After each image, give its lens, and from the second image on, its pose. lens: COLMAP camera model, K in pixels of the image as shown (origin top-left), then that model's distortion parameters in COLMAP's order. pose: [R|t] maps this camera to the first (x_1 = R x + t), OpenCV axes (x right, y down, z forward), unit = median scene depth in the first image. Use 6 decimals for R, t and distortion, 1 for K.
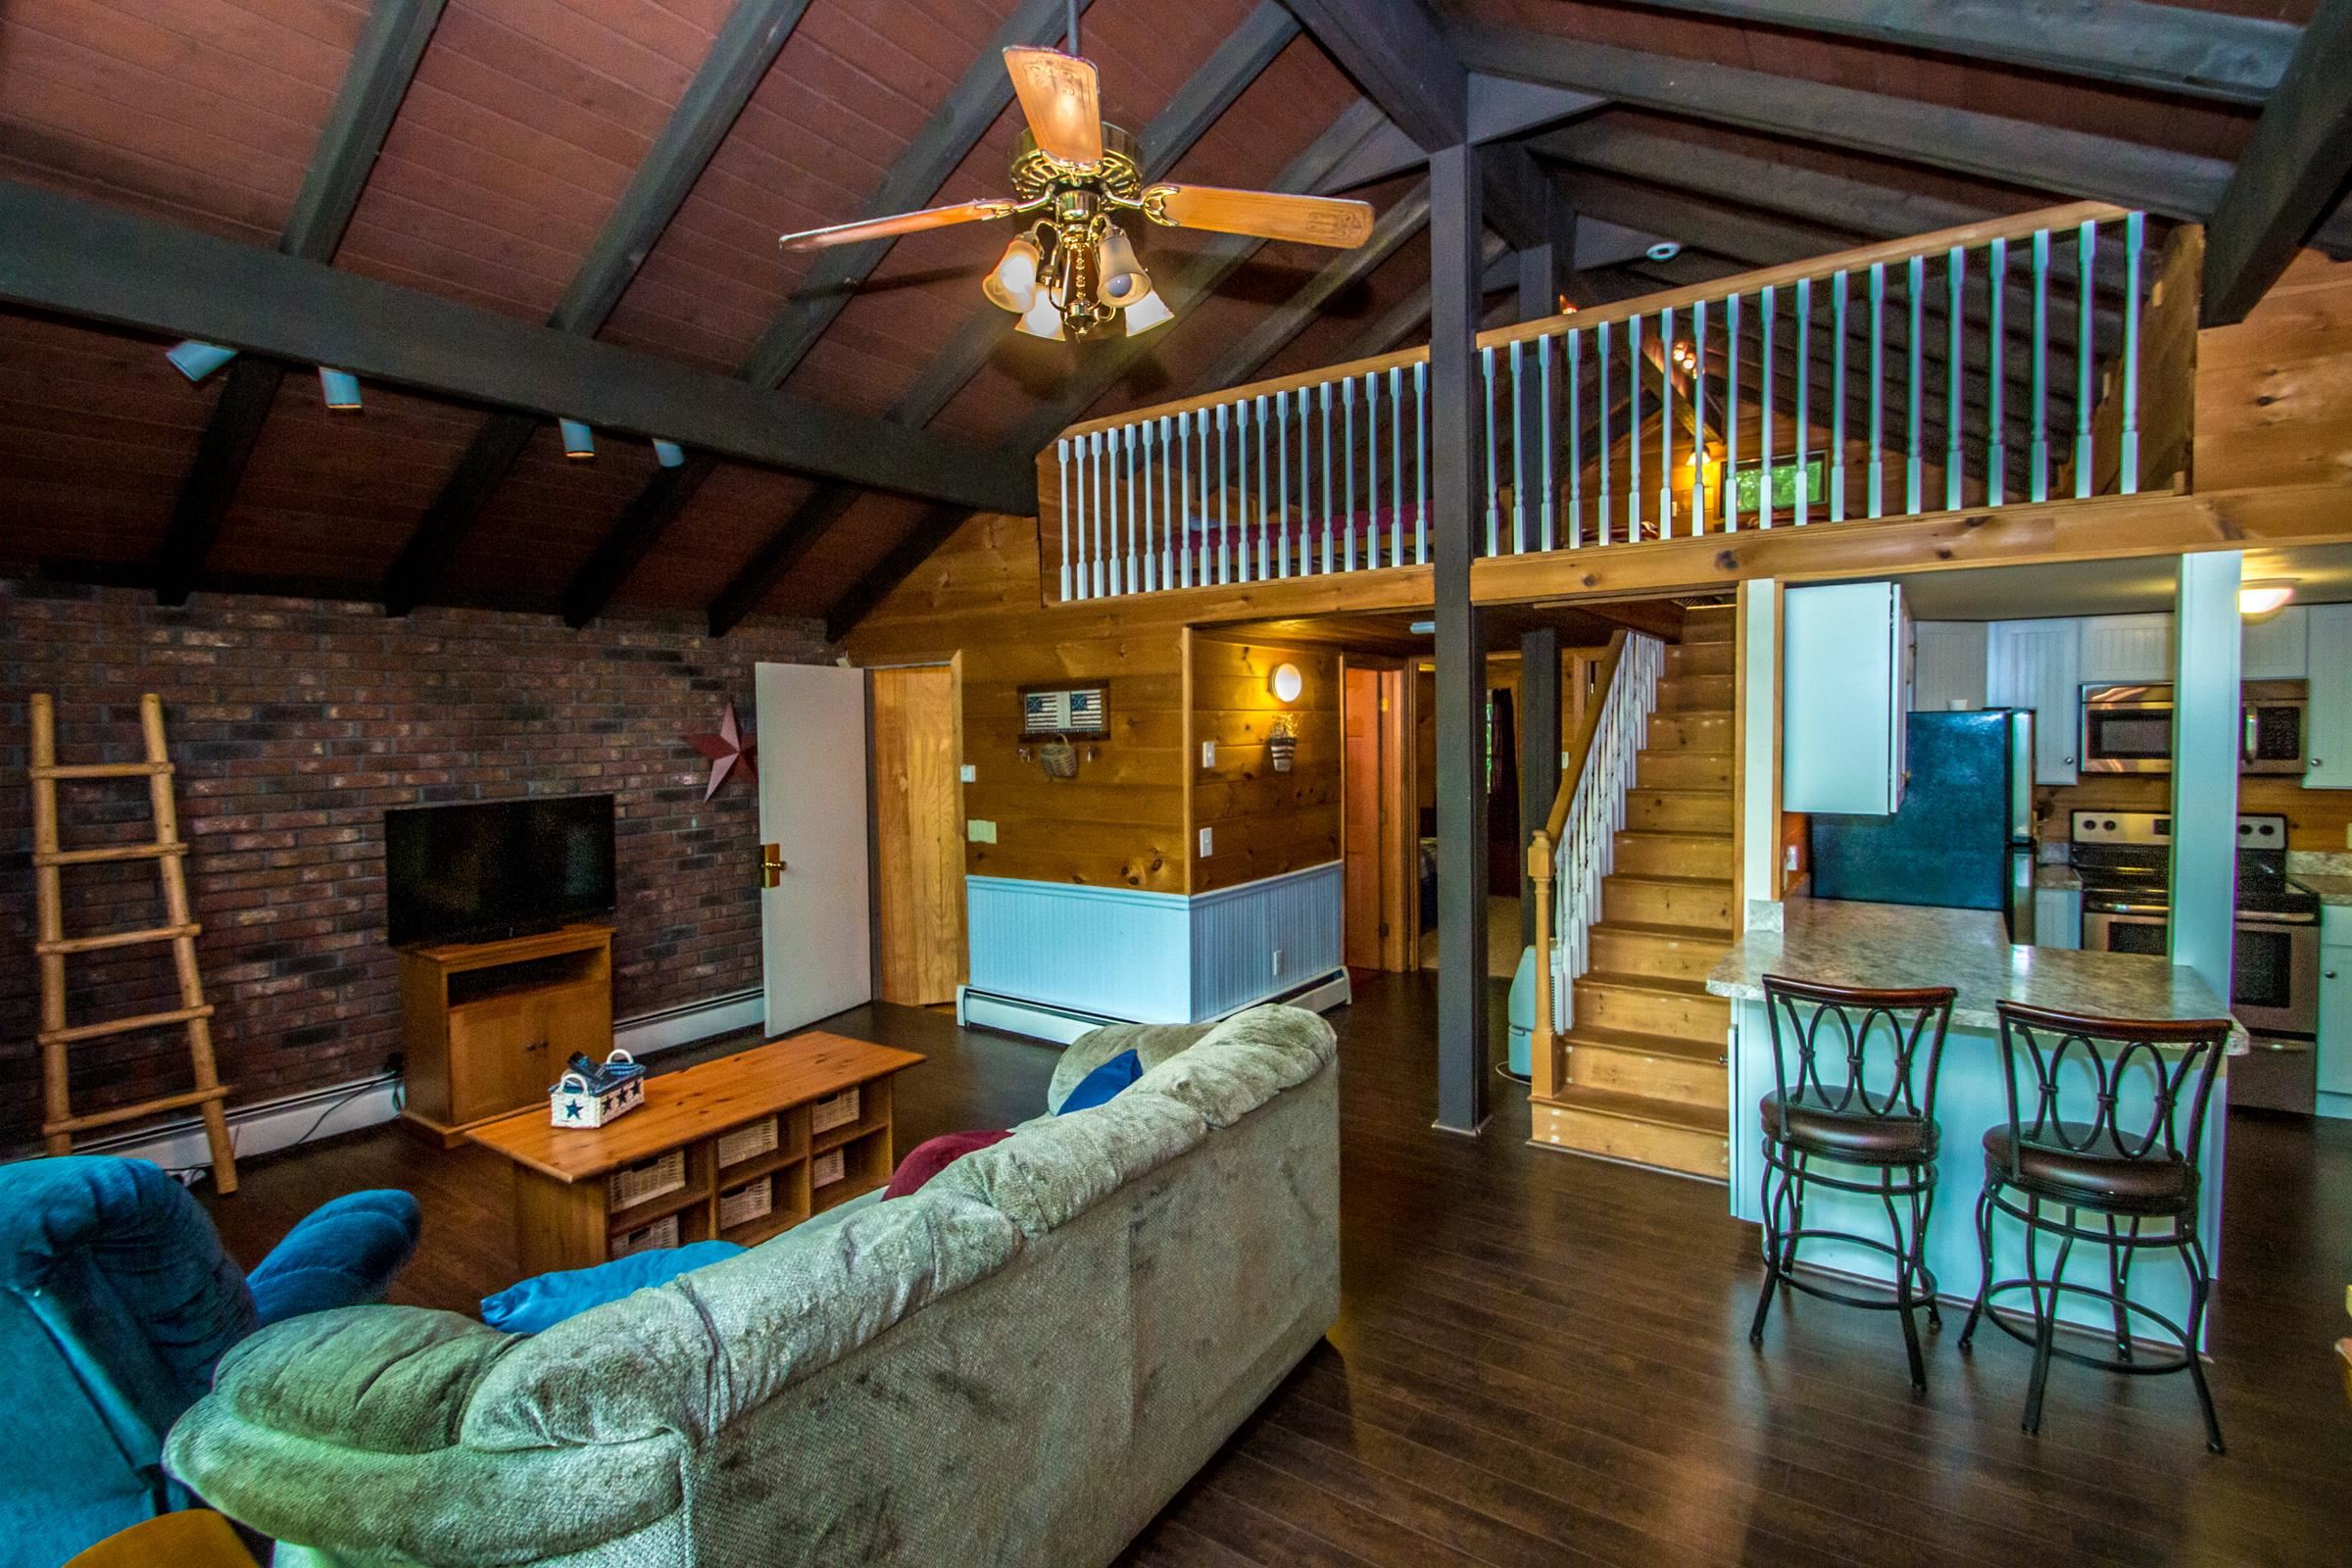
lens RADIAL K [[1035.8, 0, 1283.0], [0, 1035.8, 767.9], [0, 0, 1]] dist [-0.016172, -0.000076]
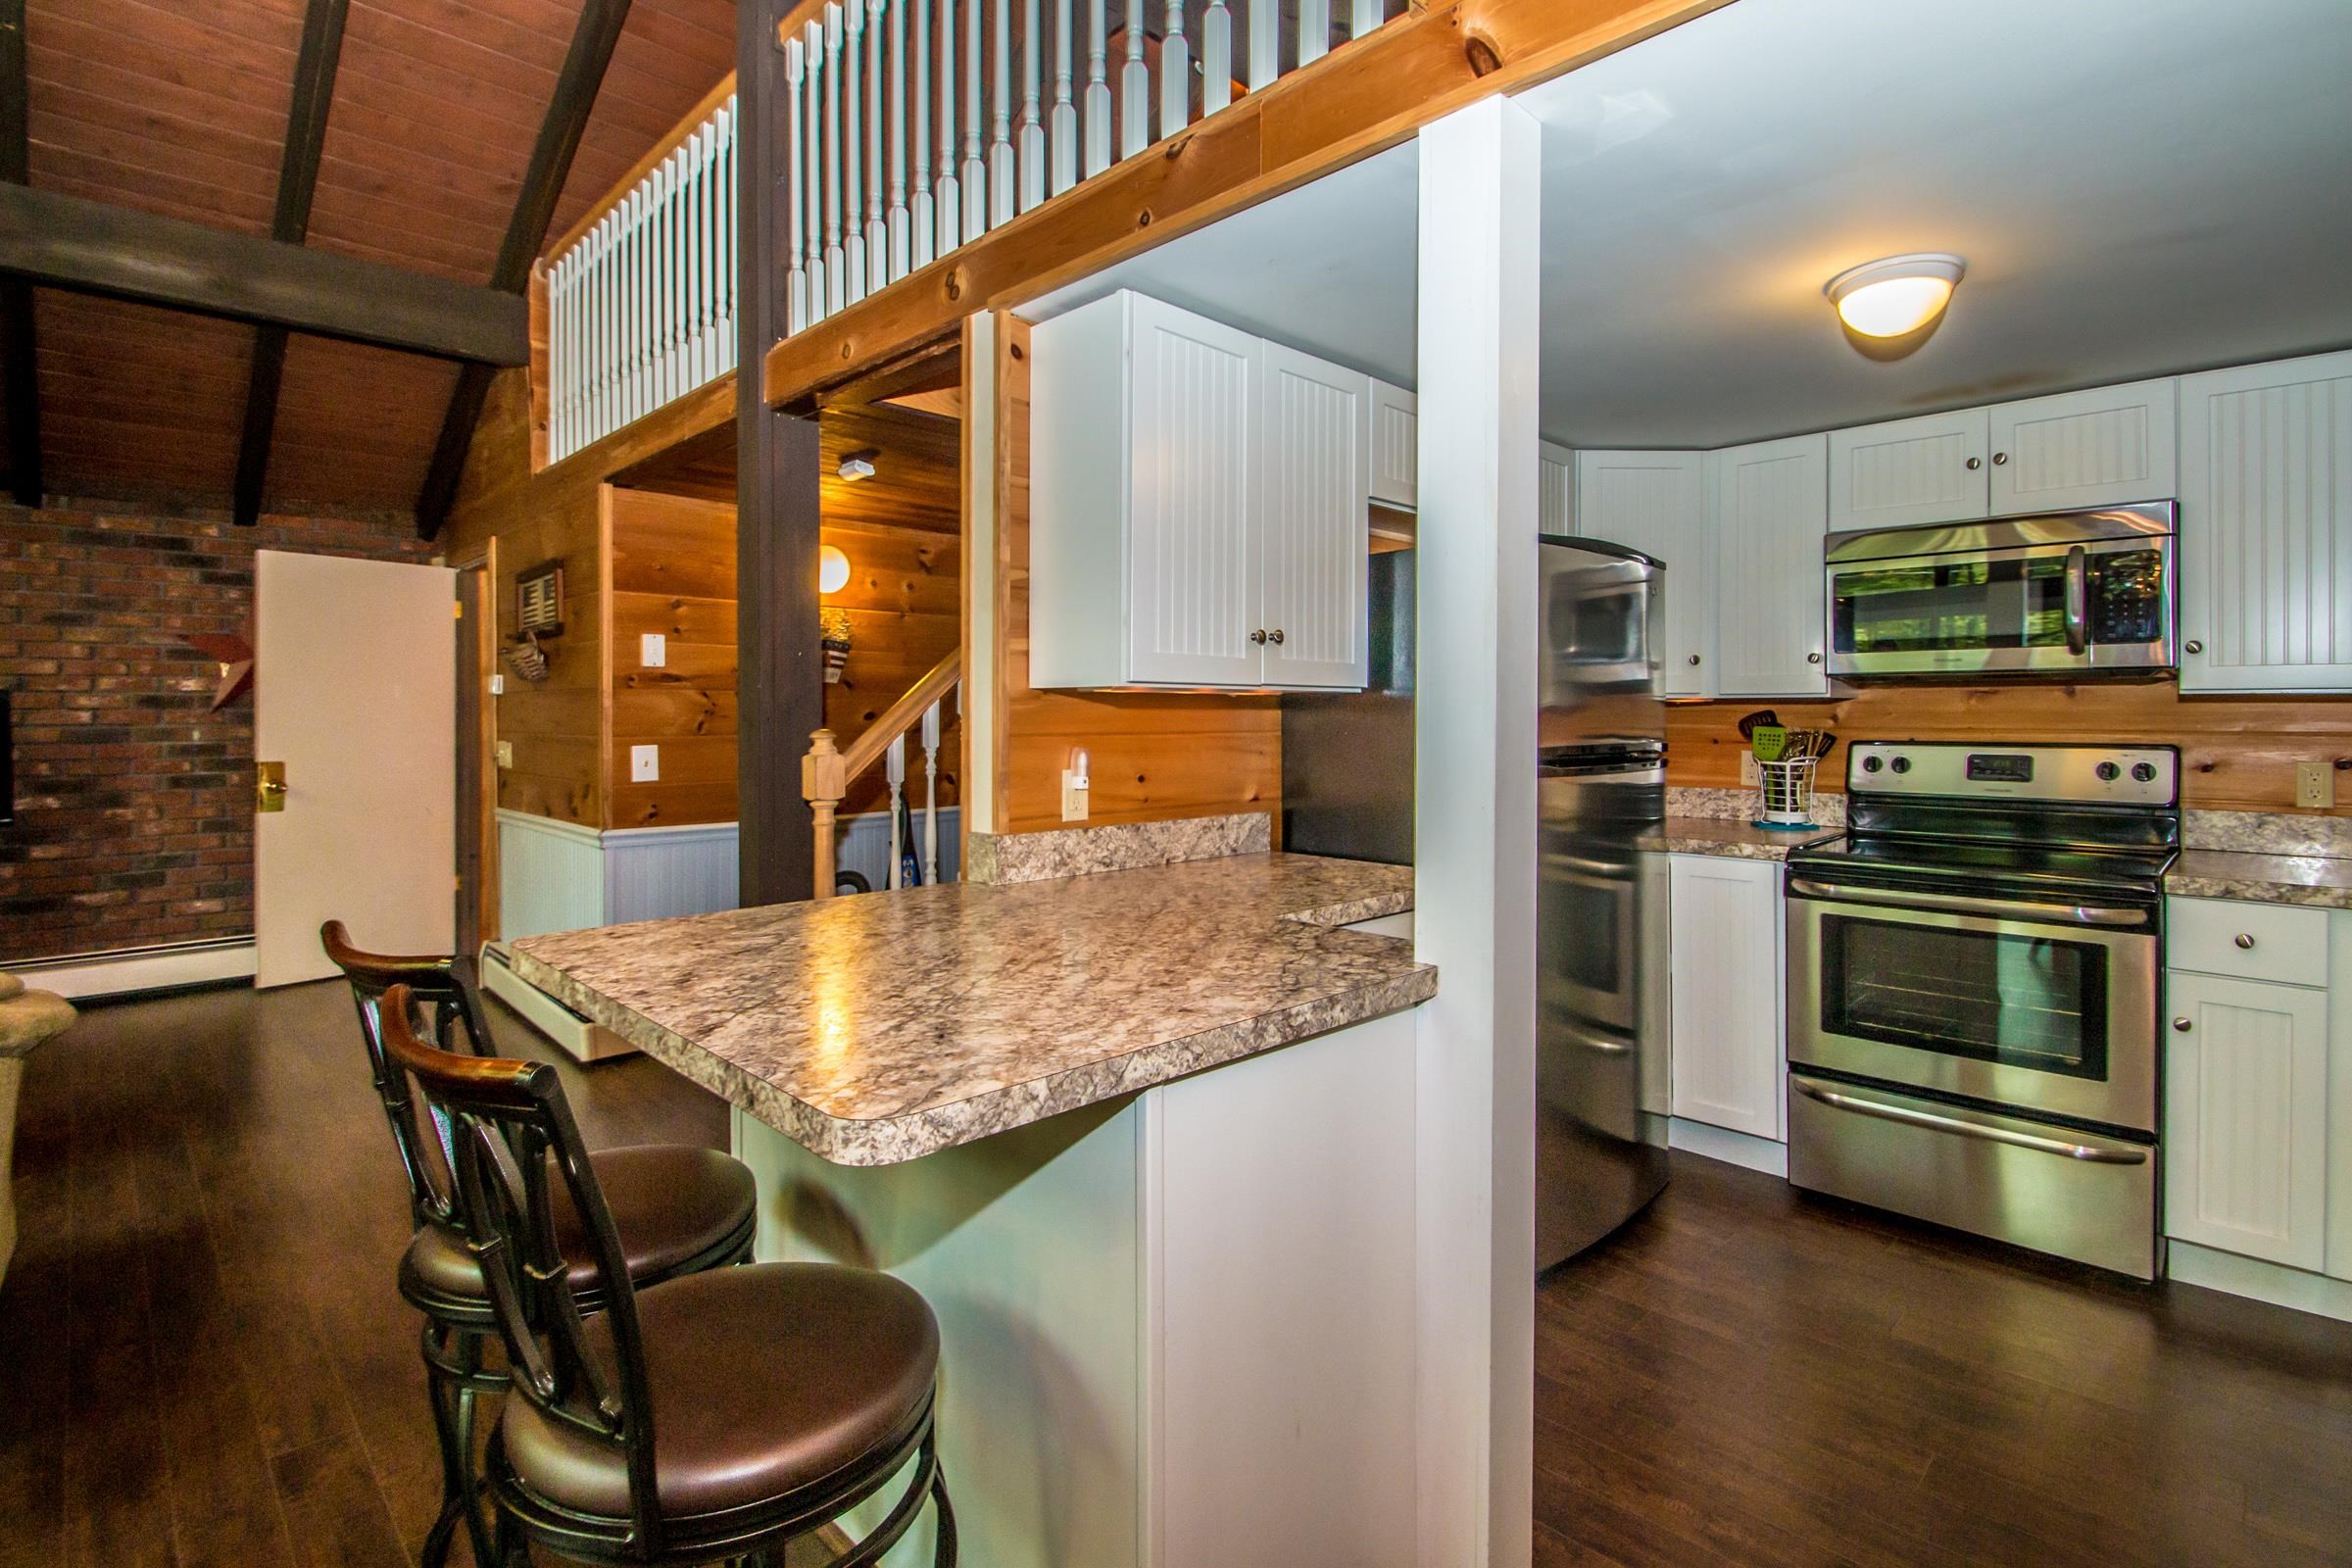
lens RADIAL K [[1093.1, 0, 1229.9], [0, 1093.1, 708.1], [0, 0, 1]] dist [0.002322, -0.010195]
pose [[0.985441, 0.013816, -0.169456, 0.467035], [-0.020457, 0.999087, -0.037502, 0.049387], [0.168783, 0.040422, 0.984824, 0.251917]]
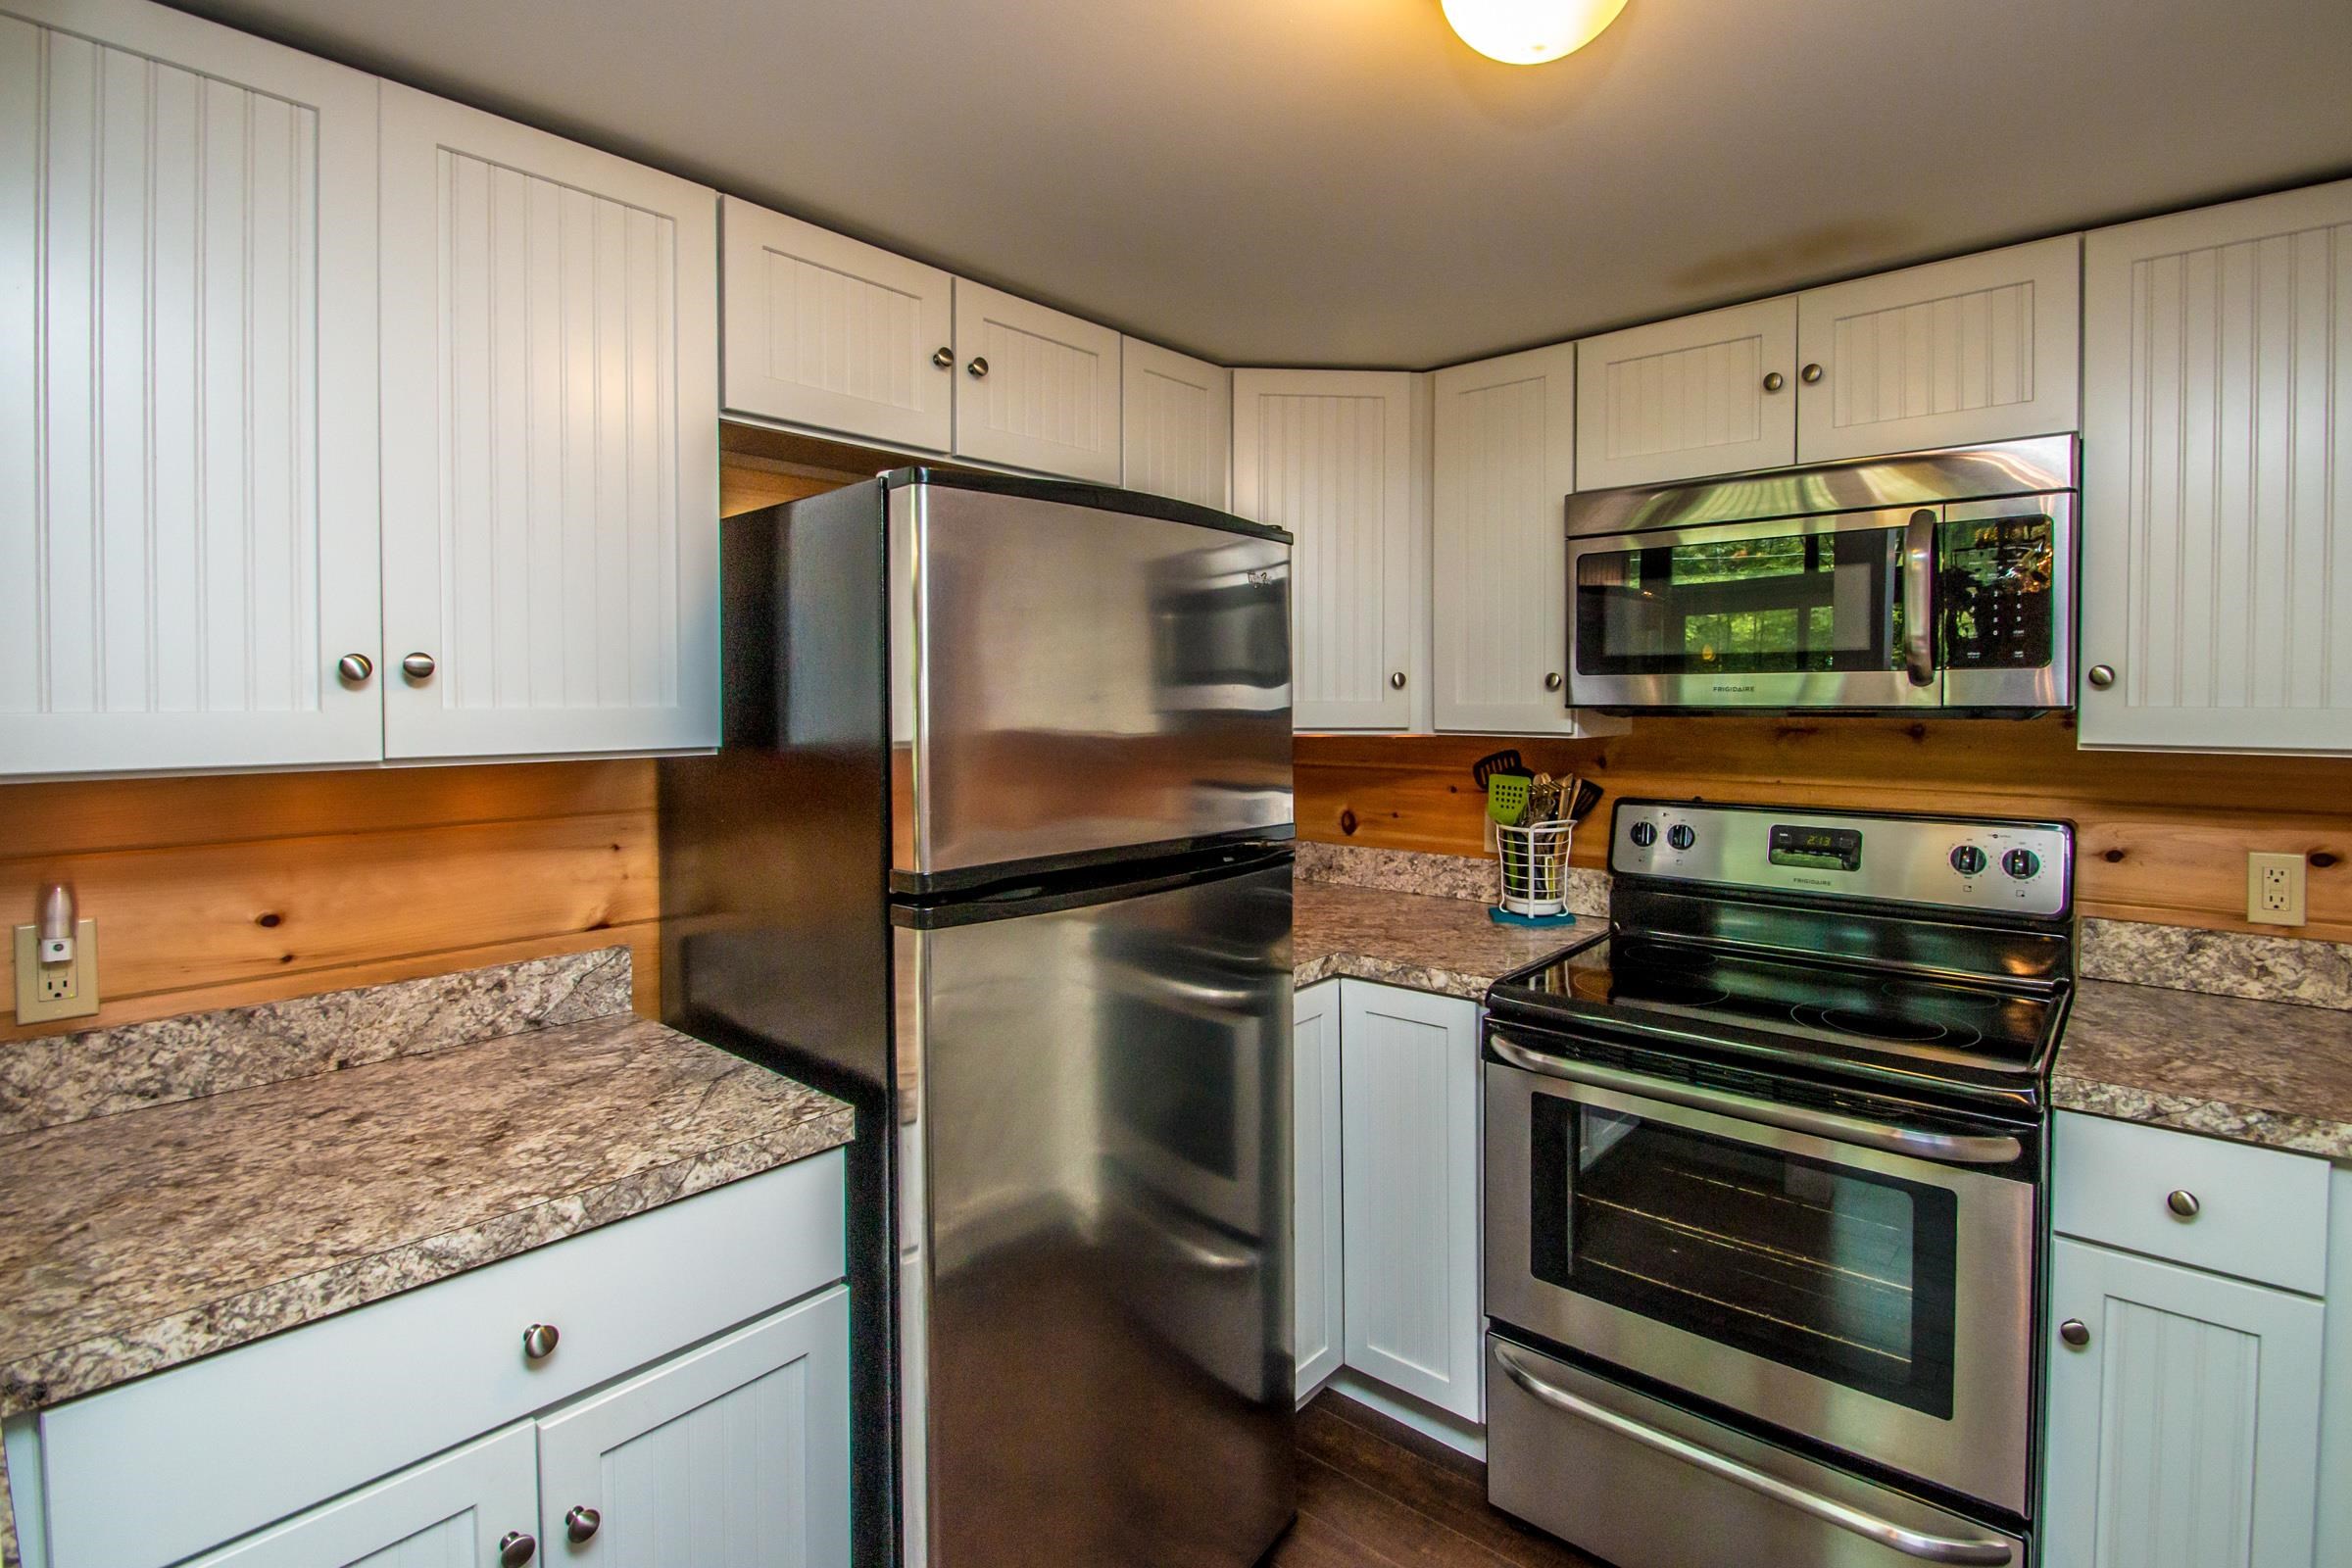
lens RADIAL K [[1136.3, 0, 1182.8], [0, 1136.3, 714.8], [0, 0, 1]] dist [-0.022201, 0.000268]
pose [[0.993100, 0.013636, -0.116474, 0.592006], [-0.015960, 0.999691, -0.019048, 0.016288], [0.116178, 0.020775, 0.993011, 0.464499]]
